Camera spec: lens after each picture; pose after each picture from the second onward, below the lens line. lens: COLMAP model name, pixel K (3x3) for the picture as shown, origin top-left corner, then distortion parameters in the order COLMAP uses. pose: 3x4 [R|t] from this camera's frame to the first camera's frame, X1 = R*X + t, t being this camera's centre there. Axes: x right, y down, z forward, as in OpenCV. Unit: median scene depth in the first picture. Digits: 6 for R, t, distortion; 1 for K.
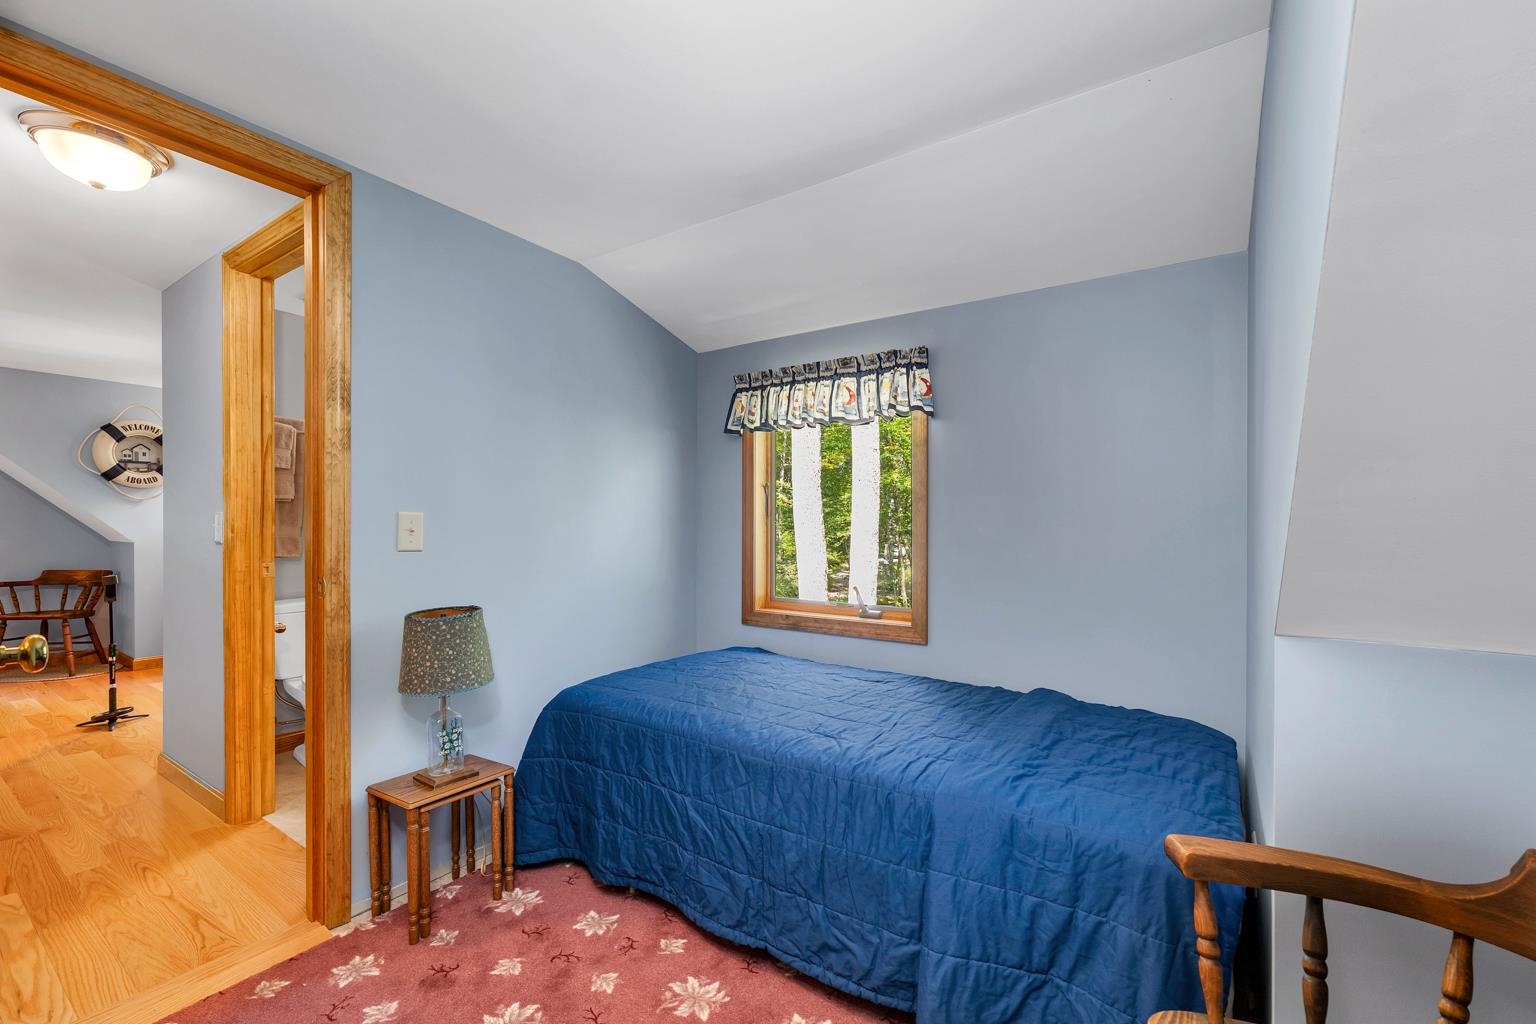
lens RADIAL K [[638.2, 0, 759.2], [0, 638.2, 529.9], [0, 0, 1]] dist [-0.006927, -0.000438]
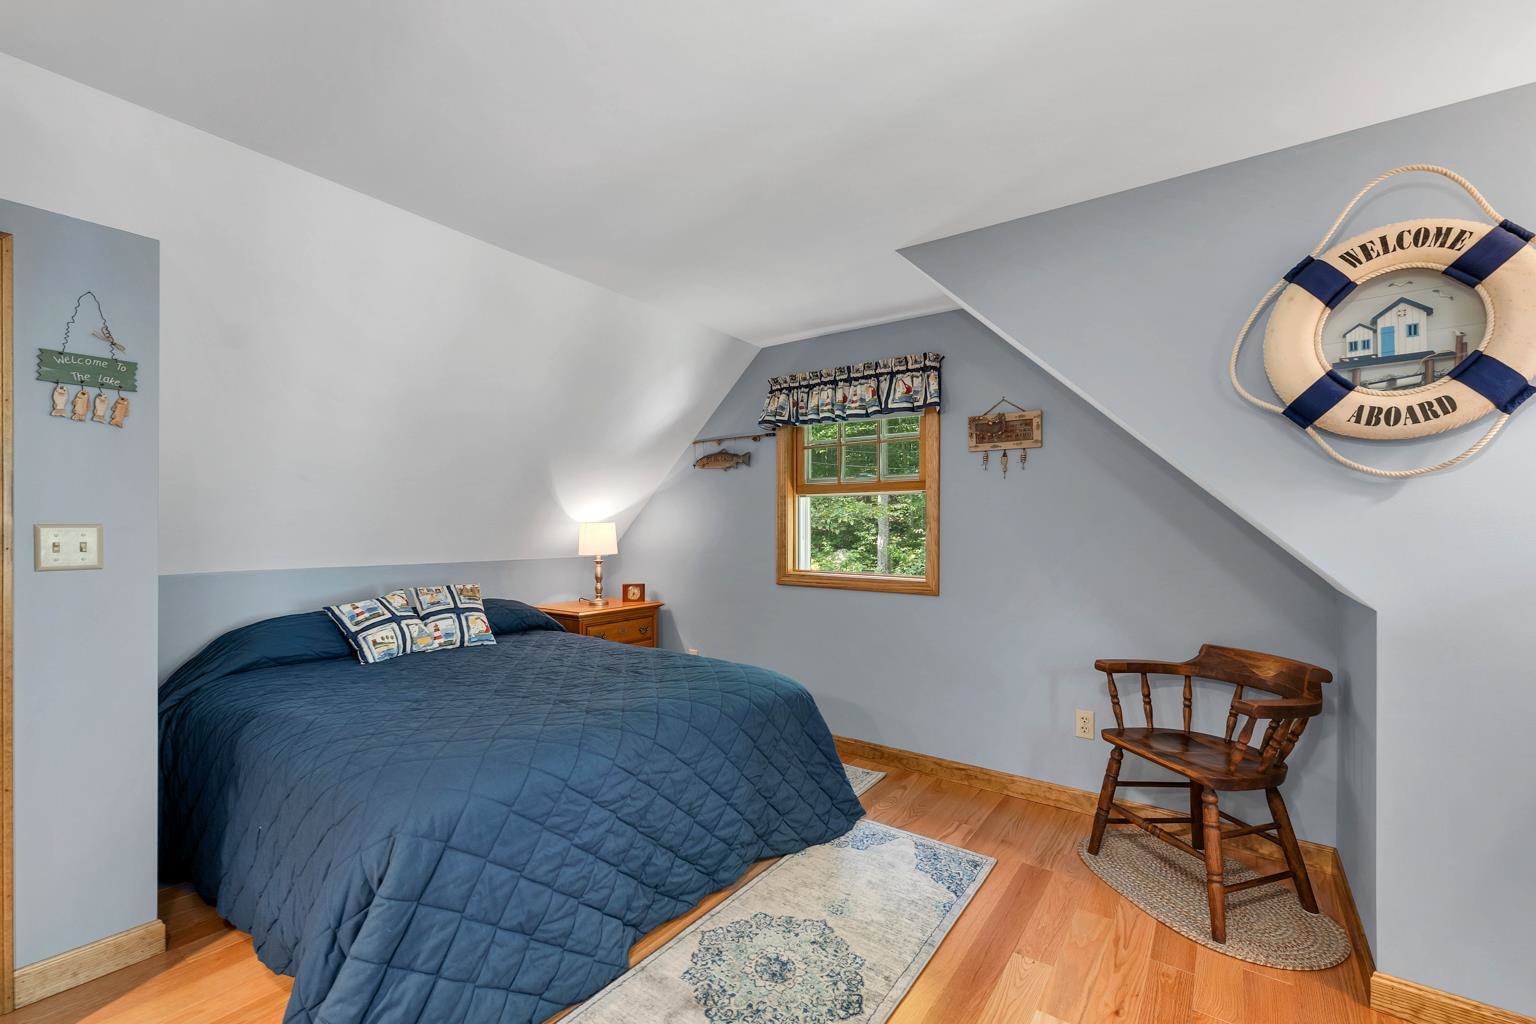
lens RADIAL K [[666.8, 0, 769.1], [0, 666.8, 538.6], [0, 0, 1]] dist [-0.000130, 0.000019]
pose [[-0.014334, 0.009839, -0.999849, -1.216000], [-0.010690, 0.999893, 0.009992, -0.031788], [0.999840, 0.010831, -0.014227, 1.315477]]
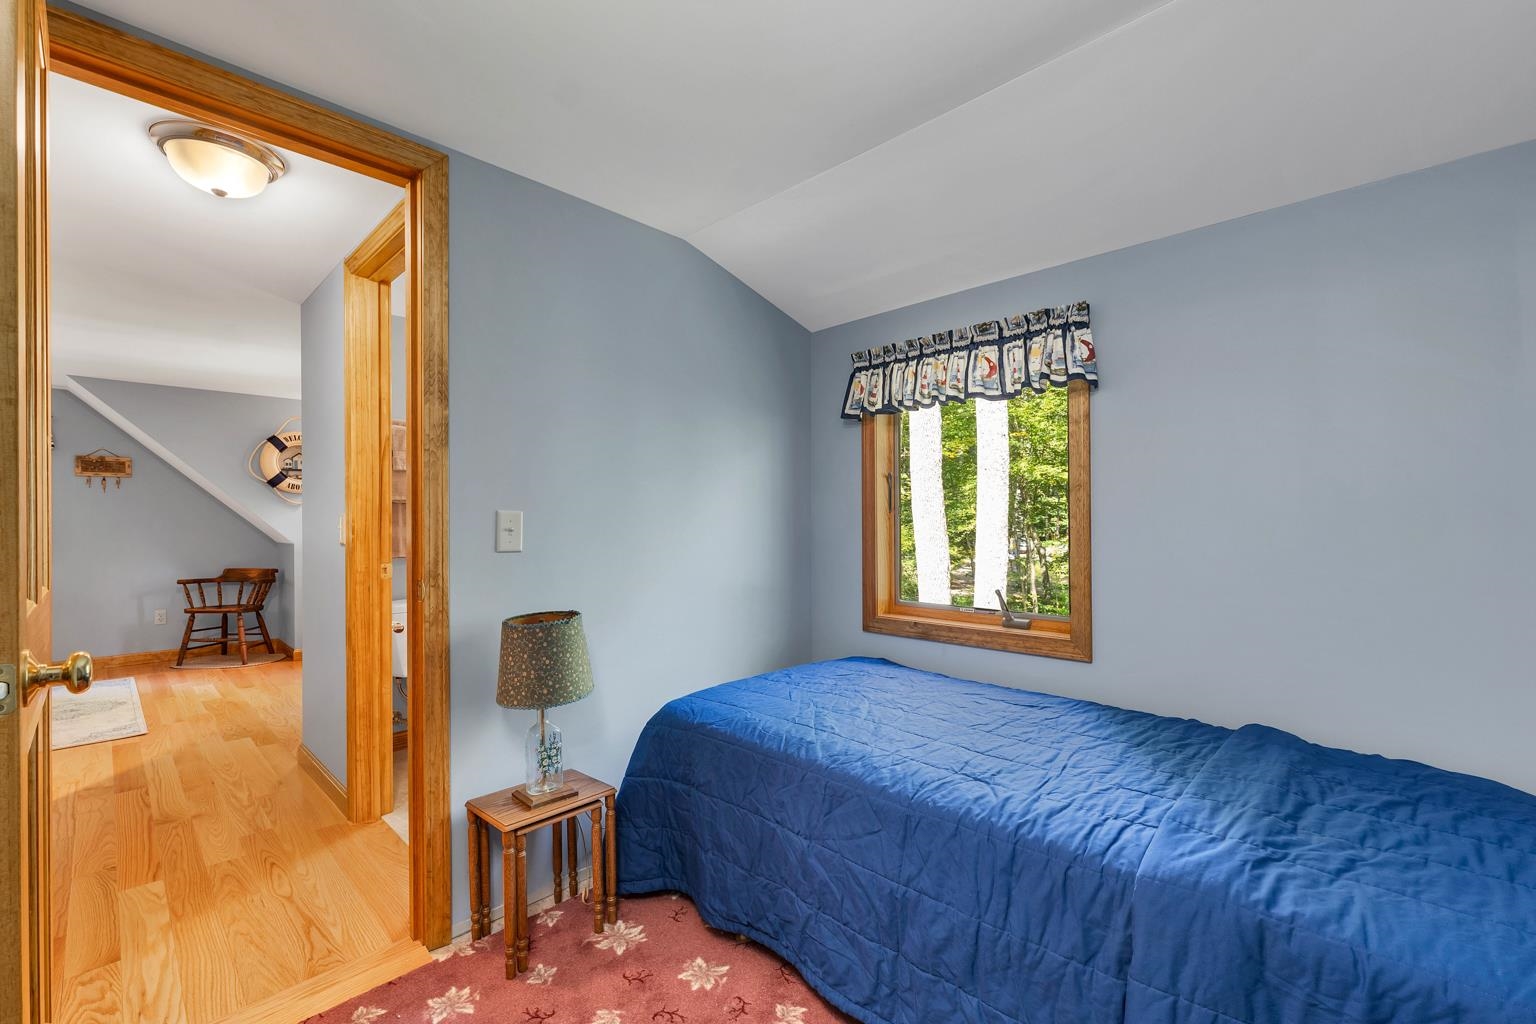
lens RADIAL K [[643.3, 0, 751.7], [0, 643.3, 520.6], [0, 0, 1]] dist [-0.001891, -0.000420]
pose [[0.982818, -0.010937, -0.184252, -0.016292], [0.009008, 0.999896, -0.011305, 0.001062], [0.184357, 0.009451, 0.982814, 0.109285]]
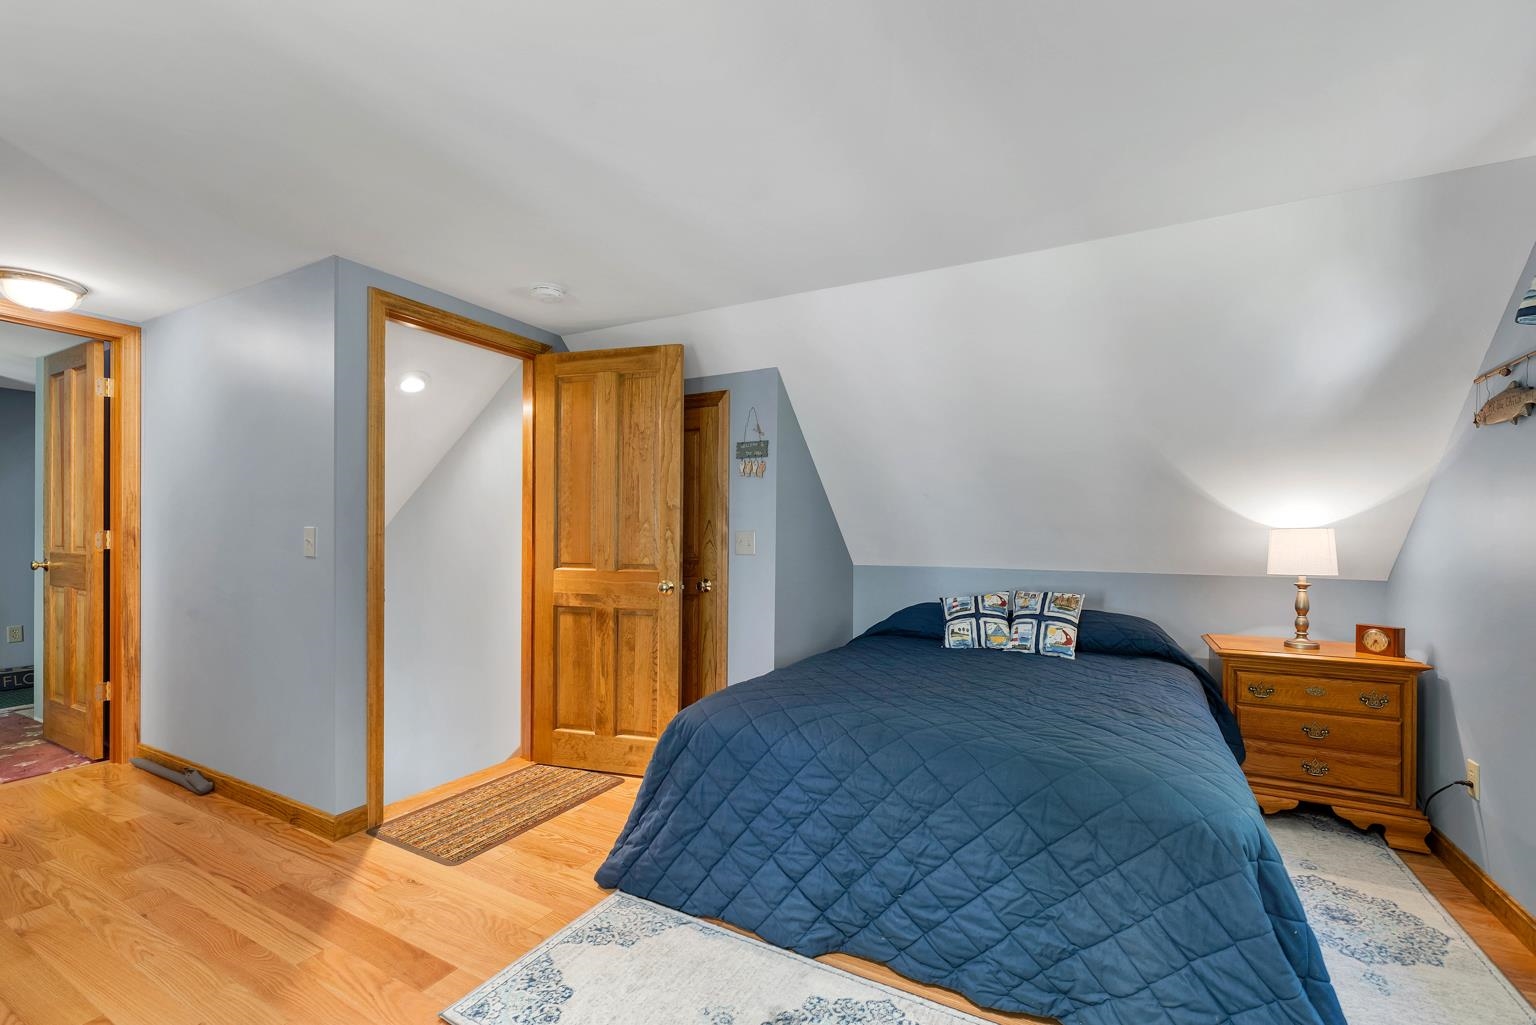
lens RADIAL K [[656.5, 0, 759.0], [0, 656.5, 541.3], [0, 0, 1]] dist [0.000735, -0.000066]
pose [[-0.995857, -0.012007, -0.090137, -1.820763], [-0.013717, 0.999737, 0.018375, -0.036565], [0.089893, 0.019535, -0.995760, 1.896077]]
